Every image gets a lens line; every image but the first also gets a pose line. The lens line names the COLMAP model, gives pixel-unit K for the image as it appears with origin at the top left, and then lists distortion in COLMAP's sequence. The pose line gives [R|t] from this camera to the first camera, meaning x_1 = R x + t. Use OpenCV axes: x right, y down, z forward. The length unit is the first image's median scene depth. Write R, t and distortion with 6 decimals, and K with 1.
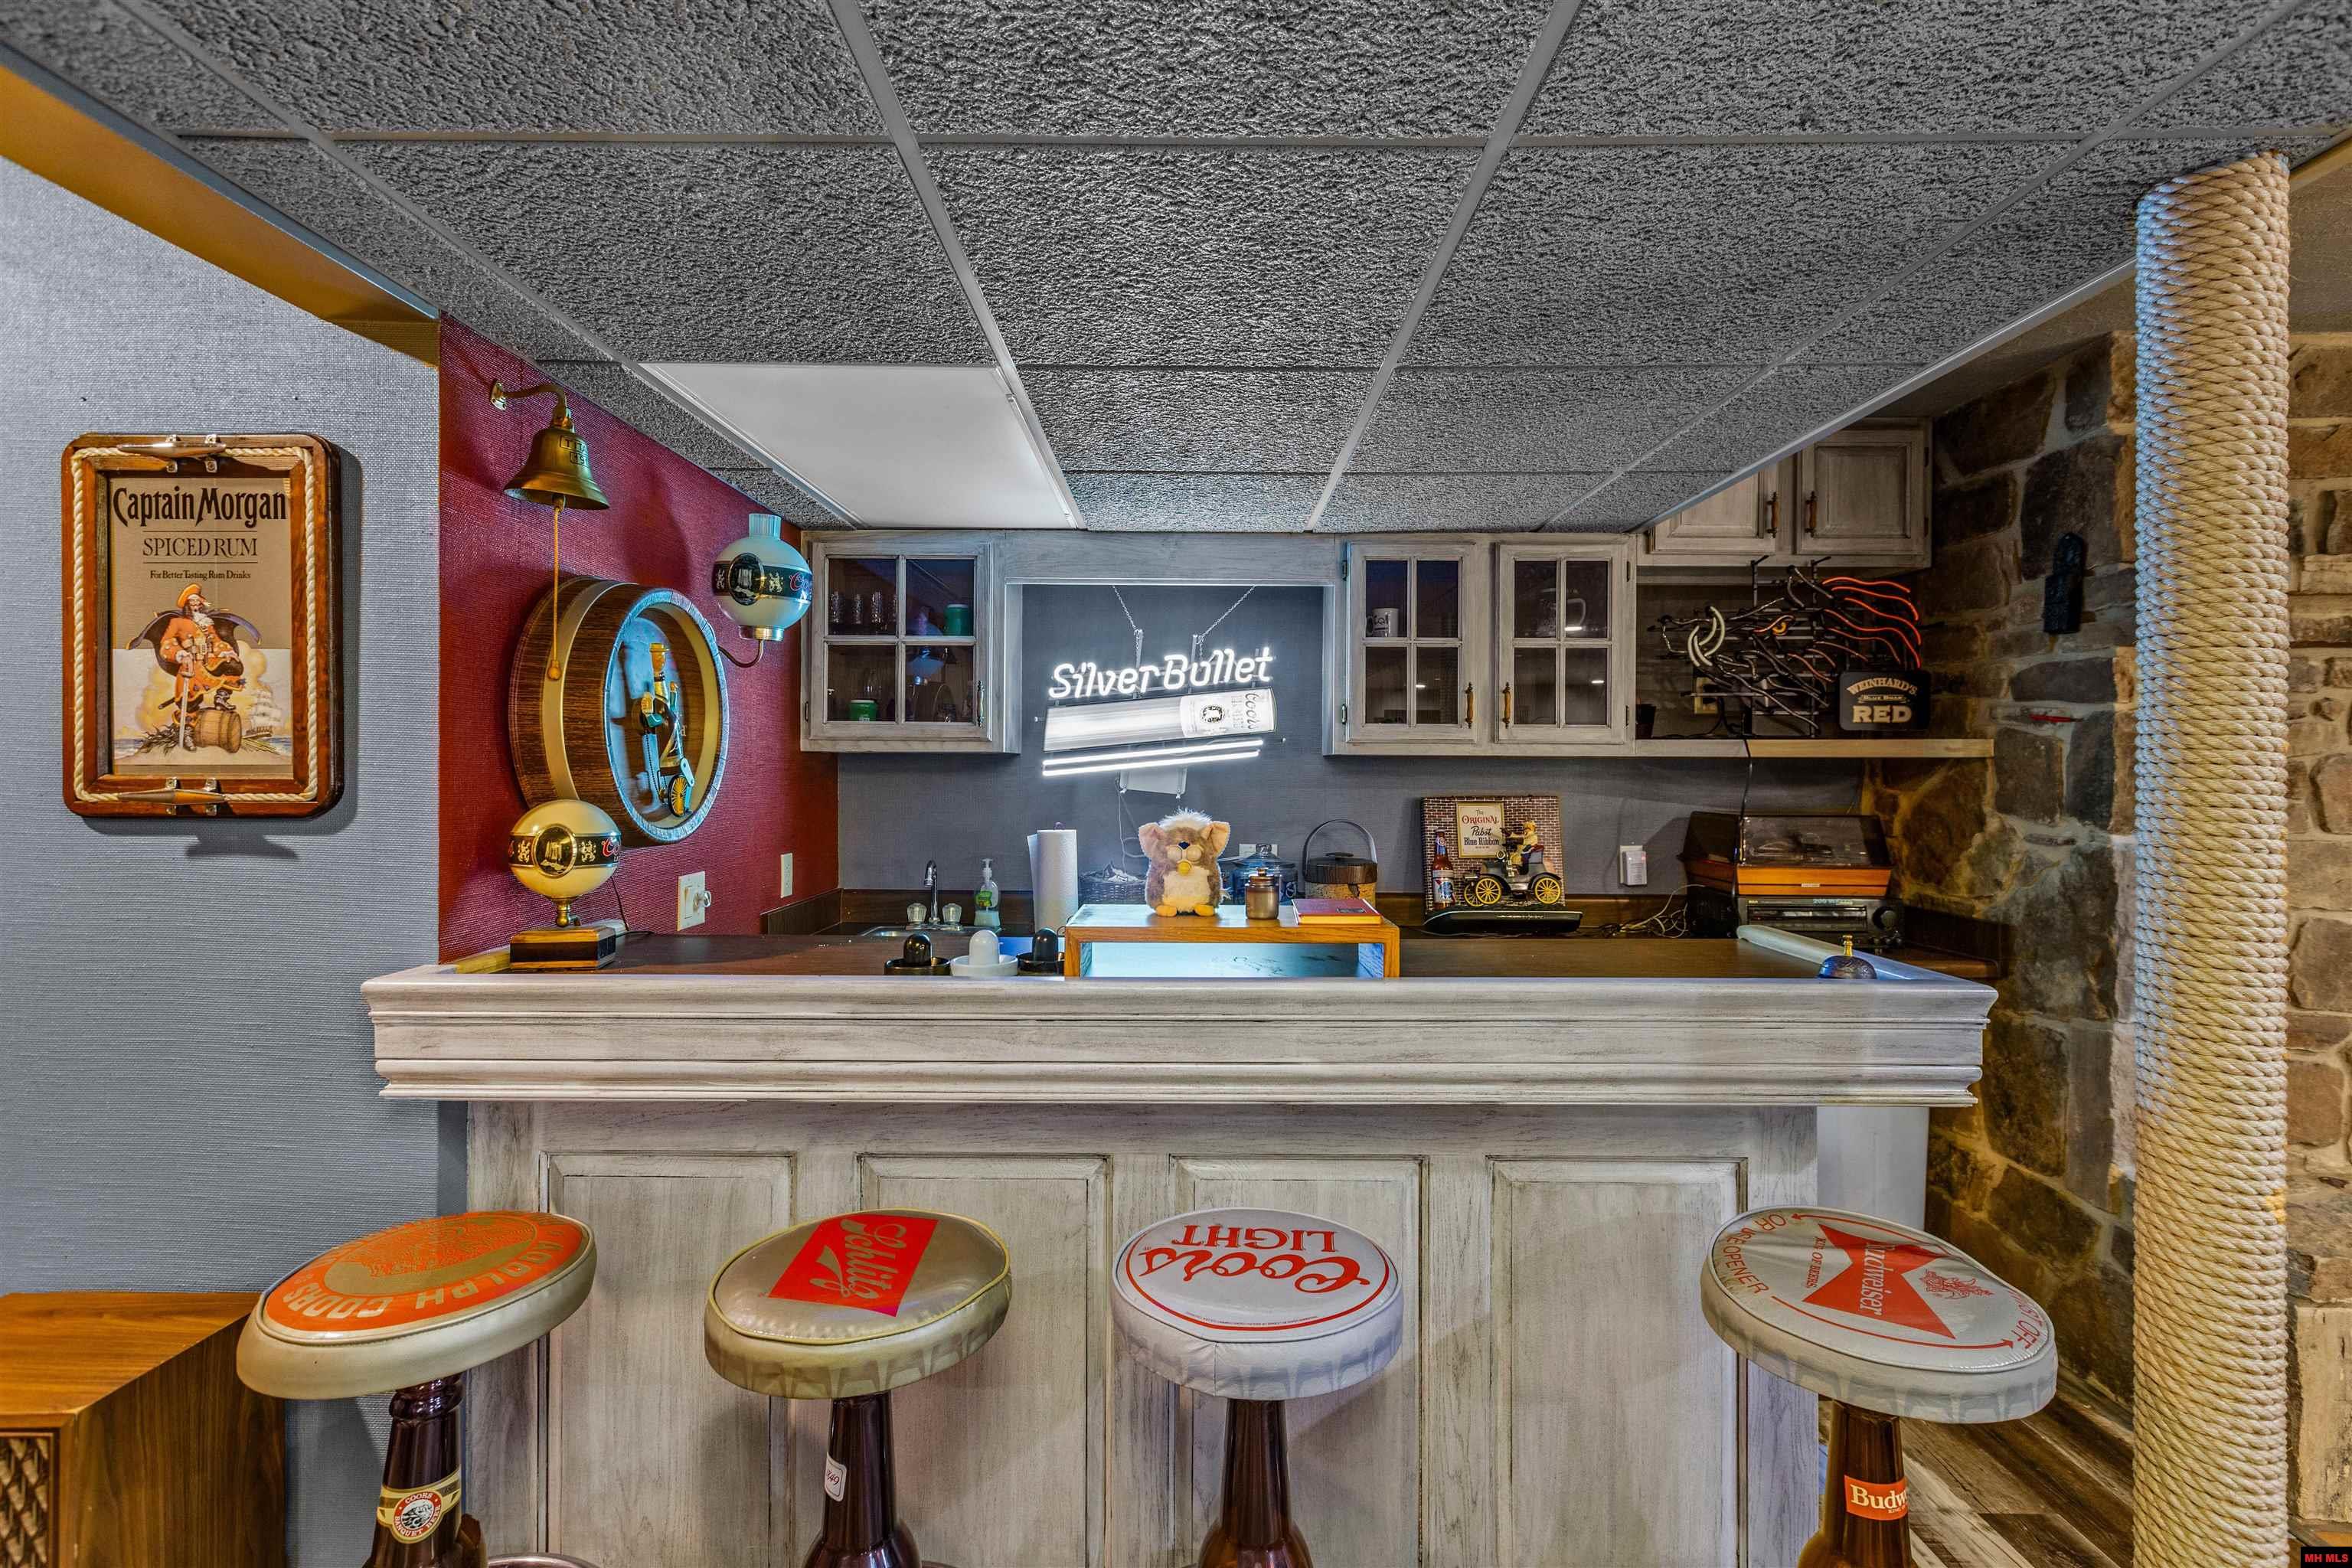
lens RADIAL K [[1072.6, 0, 1180.7], [0, 1072.6, 773.2], [0, 0, 1]] dist [0.002356, 0.000073]
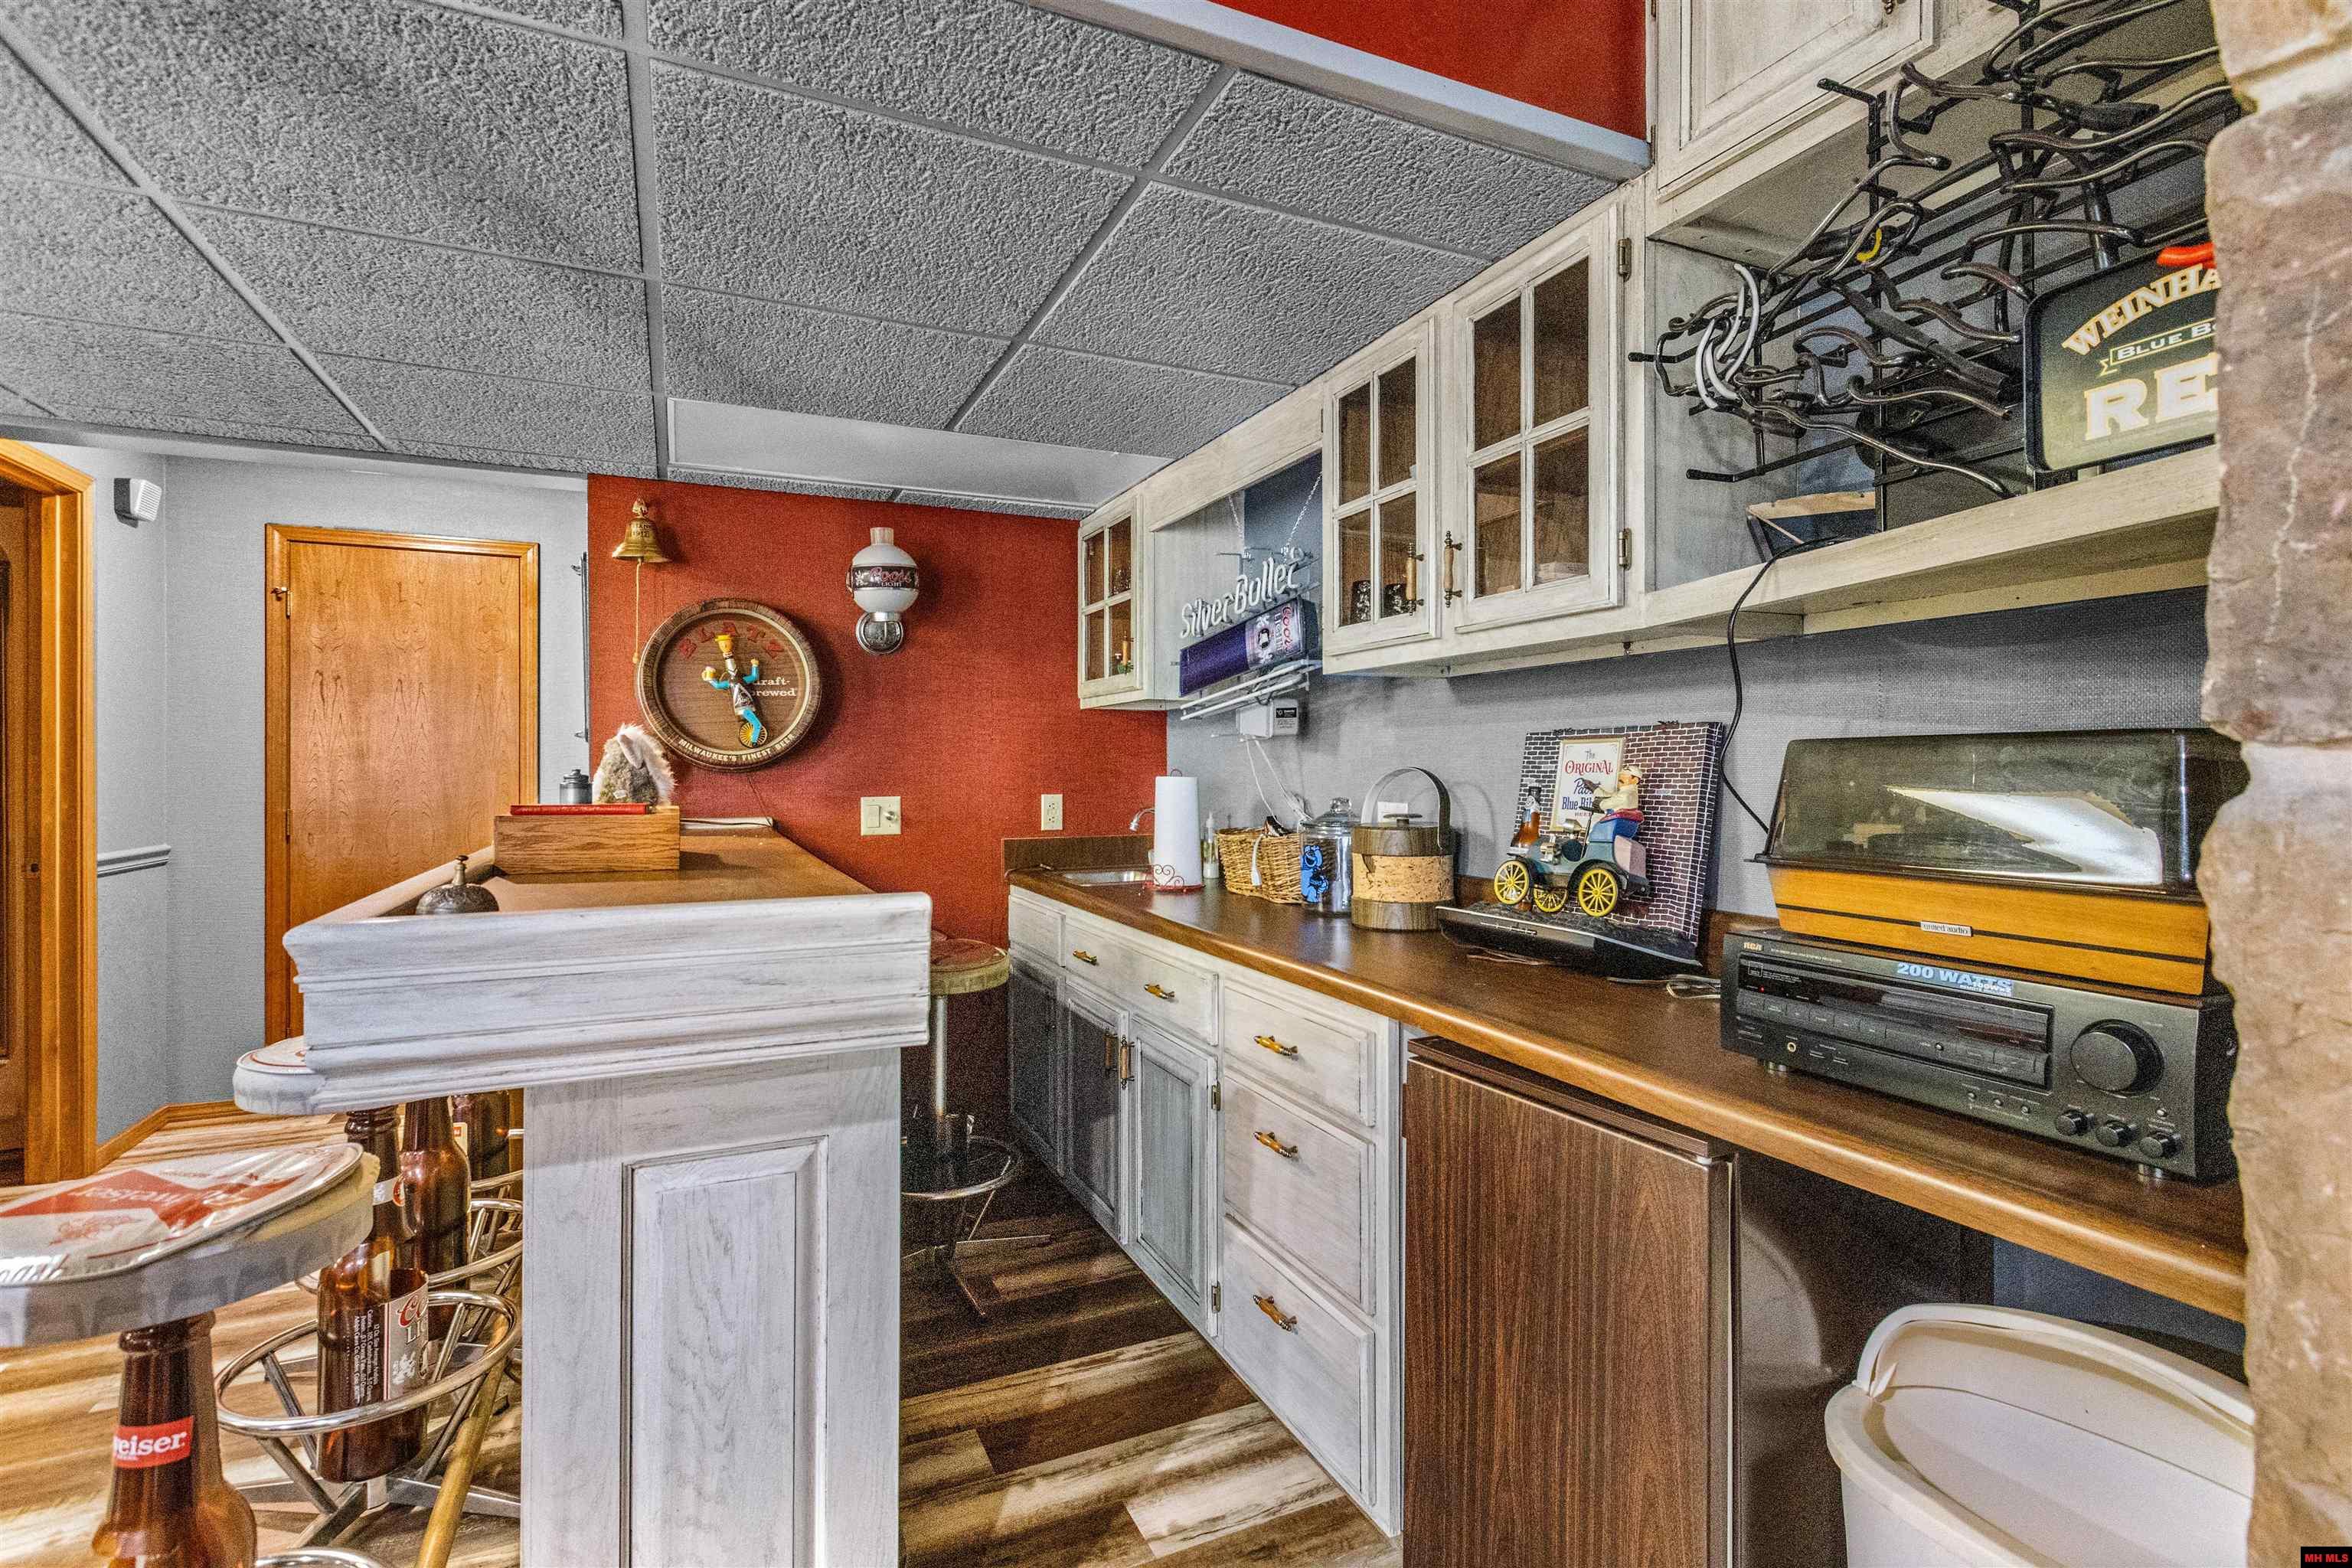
lens RADIAL K [[1103.5, 0, 1176.0], [0, 1103.5, 784.0], [0, 0, 1]] dist [0.002896, 0.000277]
pose [[0.417169, 0.008126, -0.908793, 0.824623], [-0.002307, 0.999966, 0.007882, 0.054794], [0.908826, -0.001192, 0.417174, 0.615824]]
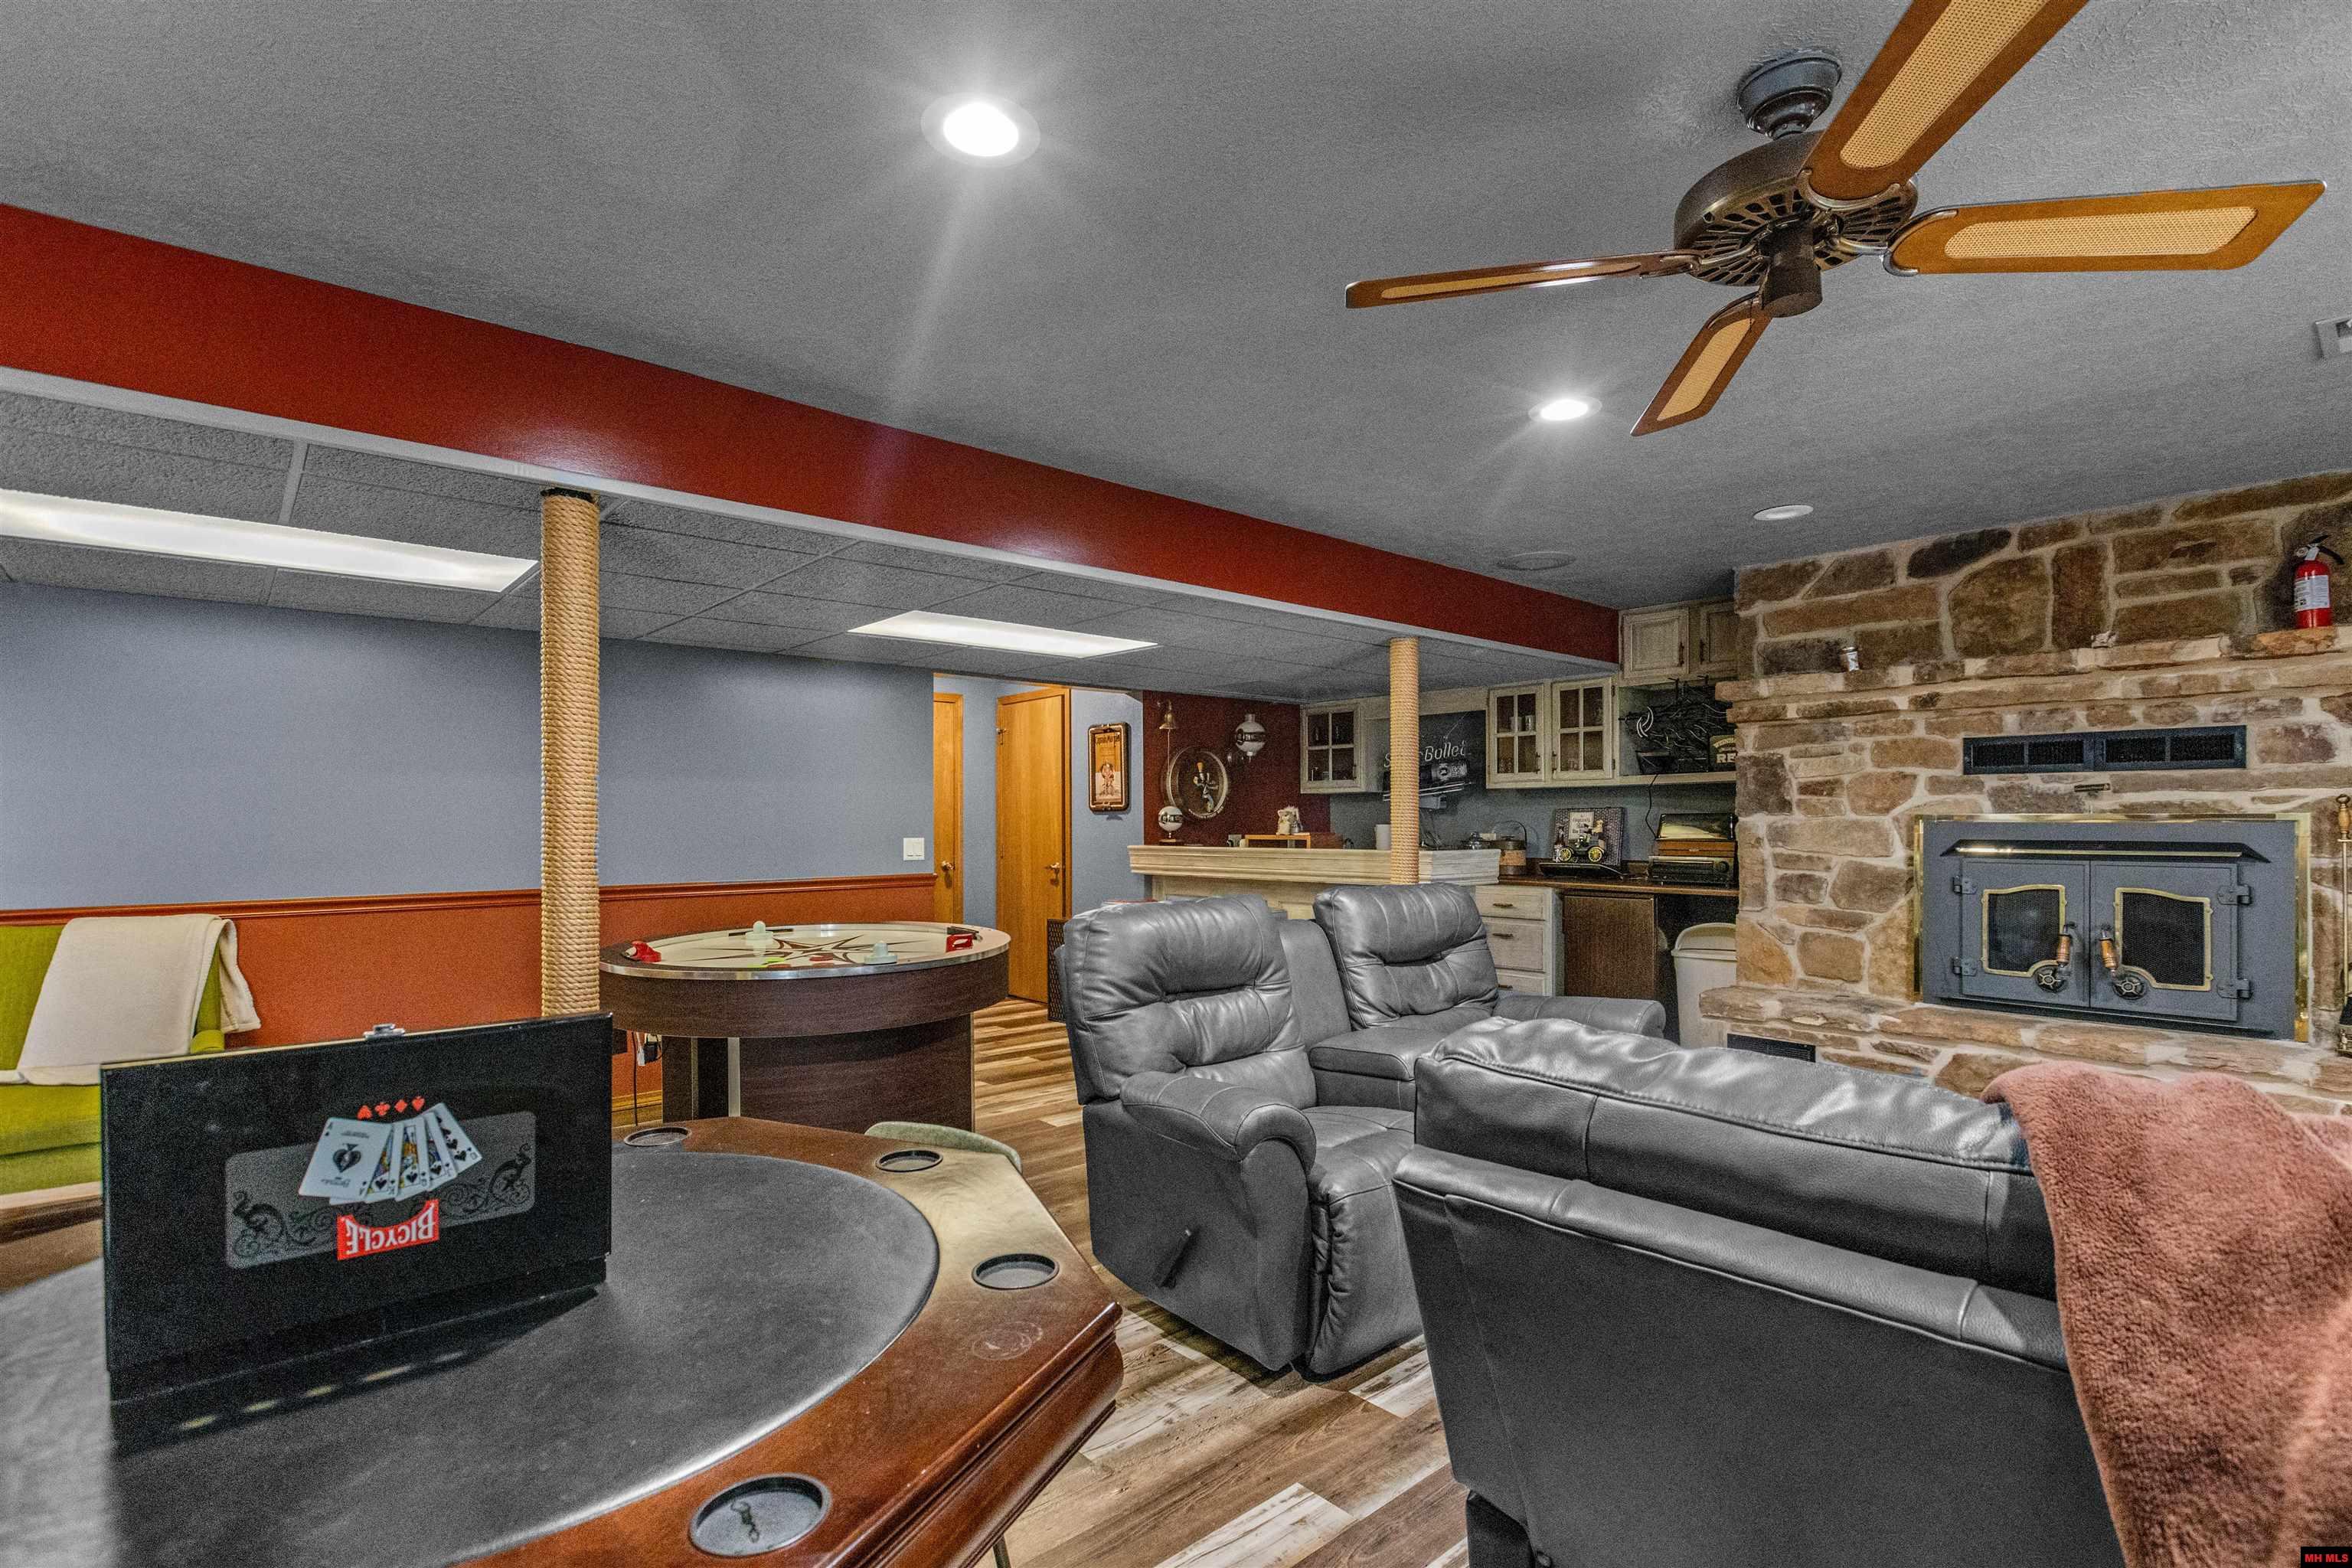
lens RADIAL K [[1101.6, 0, 1185.8], [0, 1101.6, 821.5], [0, 0, 1]] dist [-0.002877, -0.000403]
pose [[0.669387, -0.006760, -0.742883, 1.436313], [0.004875, 0.999977, -0.004706, 0.058910], [0.742898, -0.000471, 0.669404, -0.963669]]
